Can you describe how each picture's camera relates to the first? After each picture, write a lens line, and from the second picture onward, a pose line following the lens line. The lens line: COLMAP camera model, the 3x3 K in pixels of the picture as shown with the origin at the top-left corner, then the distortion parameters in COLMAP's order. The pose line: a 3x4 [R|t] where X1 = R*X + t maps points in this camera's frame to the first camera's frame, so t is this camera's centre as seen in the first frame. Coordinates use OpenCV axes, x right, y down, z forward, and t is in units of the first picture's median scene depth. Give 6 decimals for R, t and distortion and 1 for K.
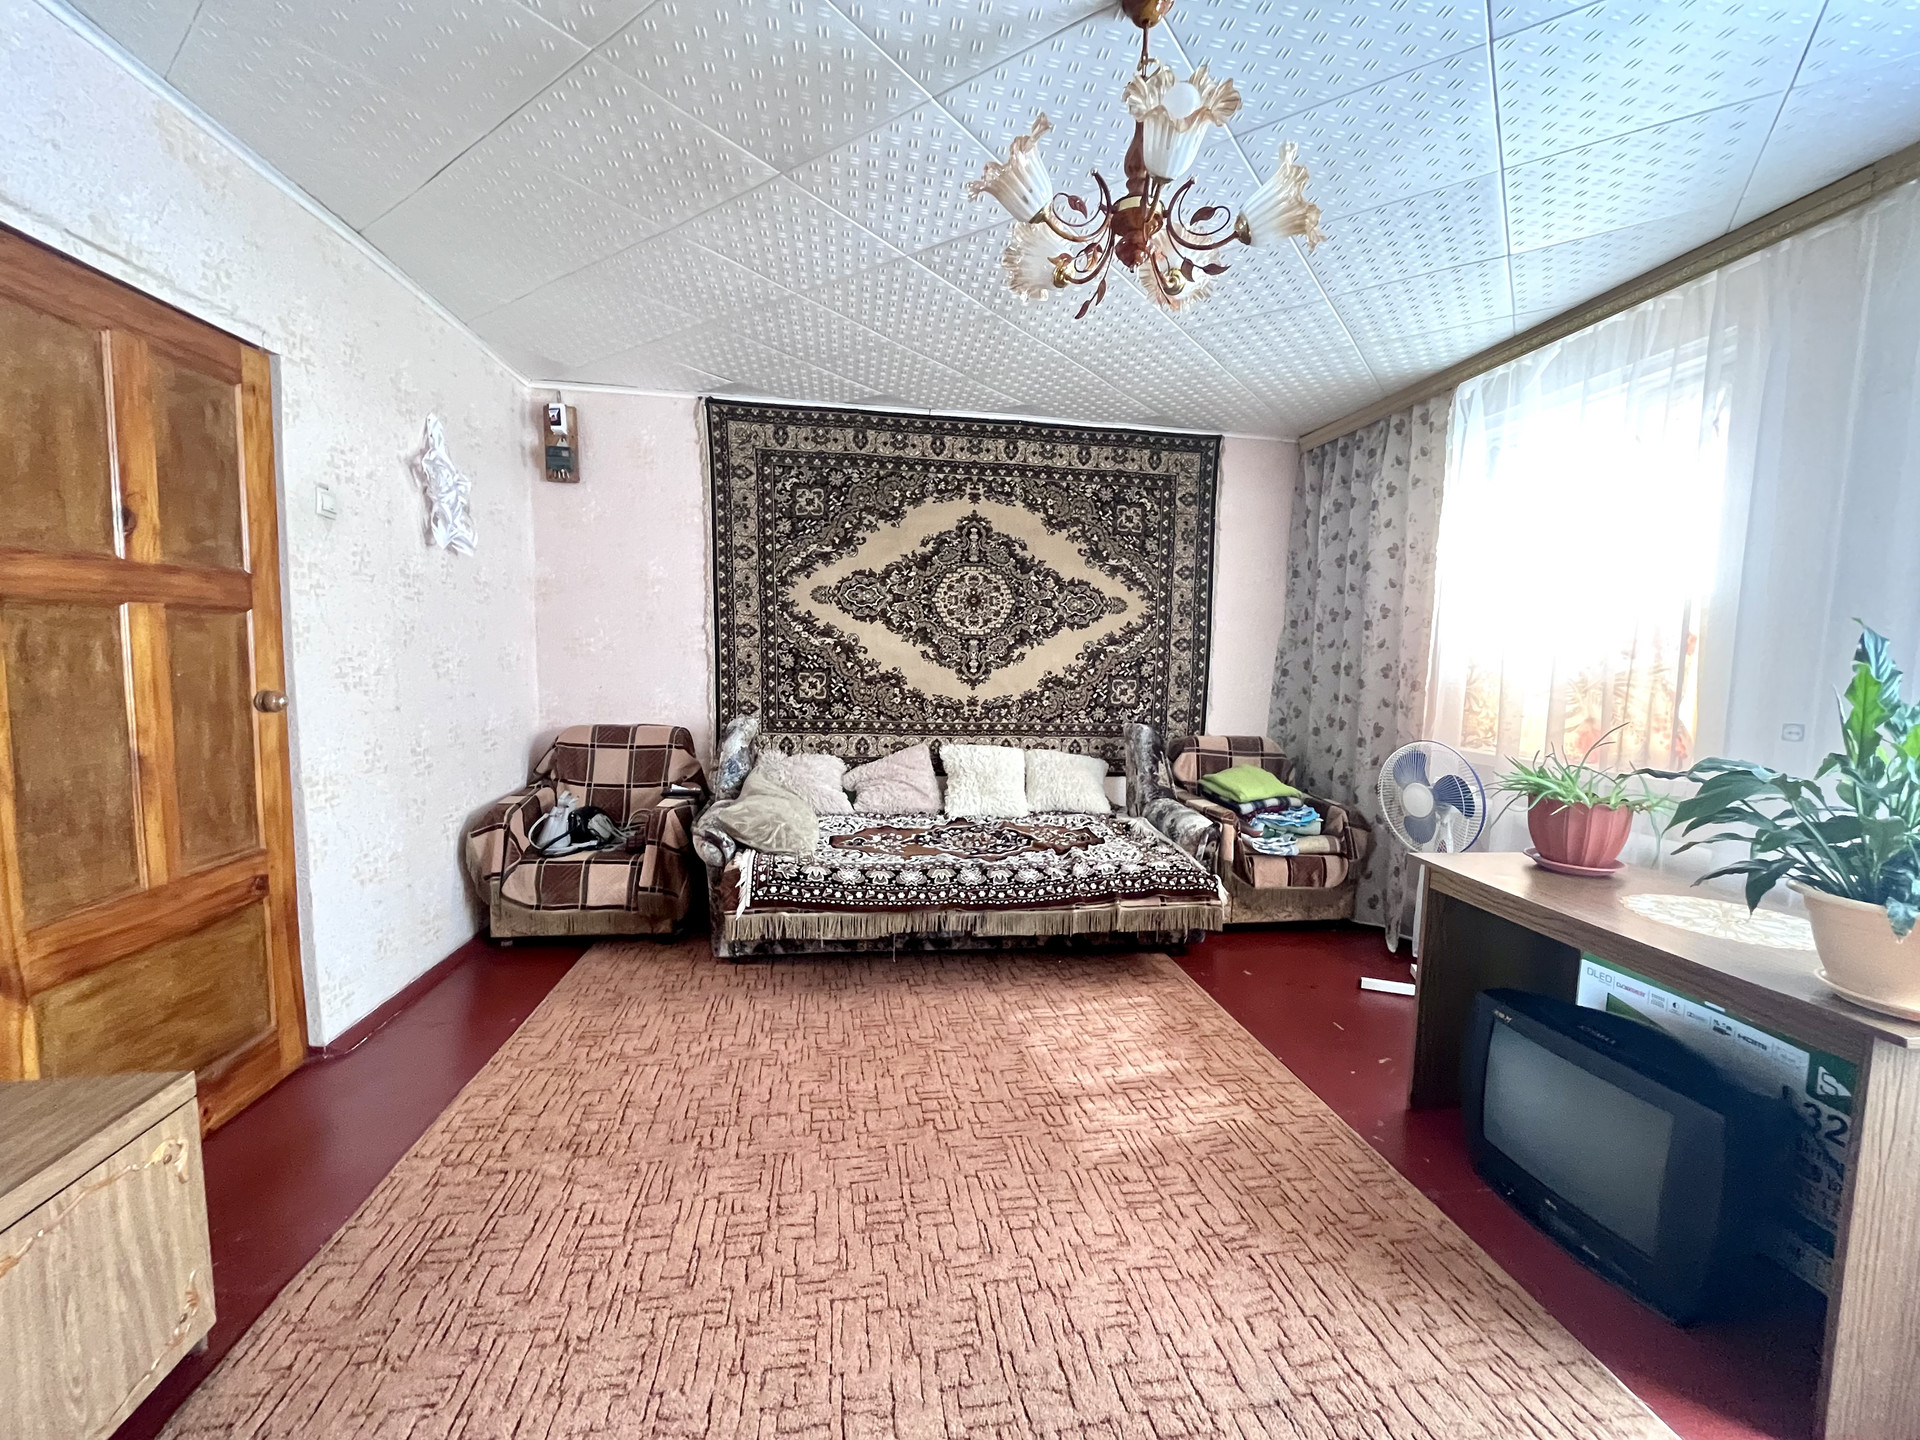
lens RADIAL K [[777.1, 0, 969.8], [0, 777.1, 721.6], [0, 0, 1]] dist [-0.003491, 0.000255]
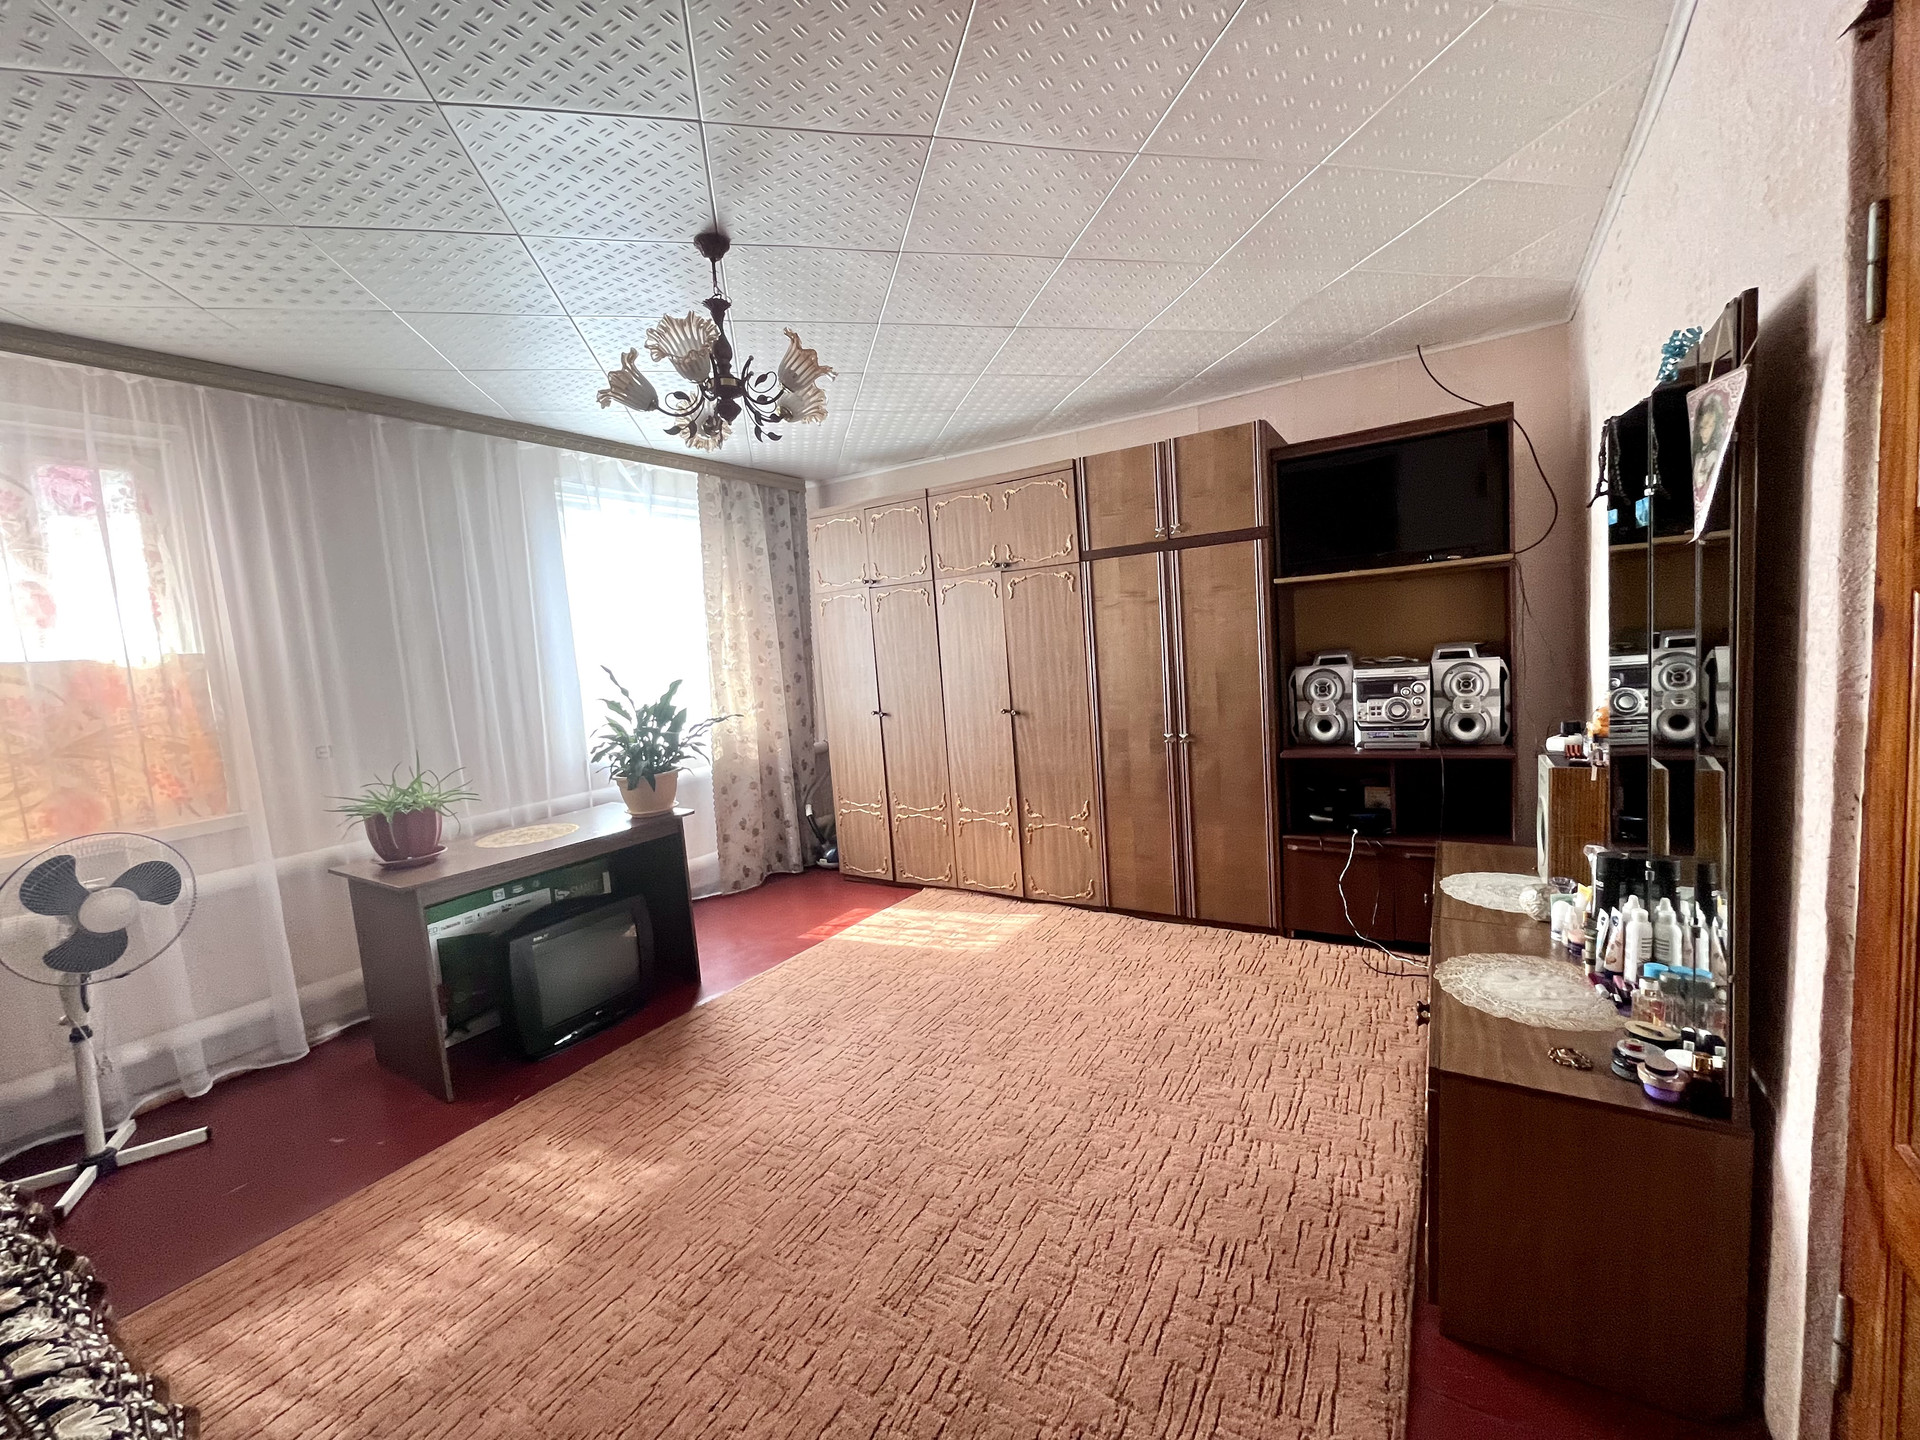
lens RADIAL K [[777.1, 0, 959.2], [0, 777.1, 713.7], [0, 0, 1]] dist [-0.003491, 0.000255]
pose [[-0.758144, -0.029417, 0.651424, -0.694950], [0.105587, 0.980261, 0.167152, -0.158230], [-0.643482, 0.195507, -0.740073, 1.226333]]
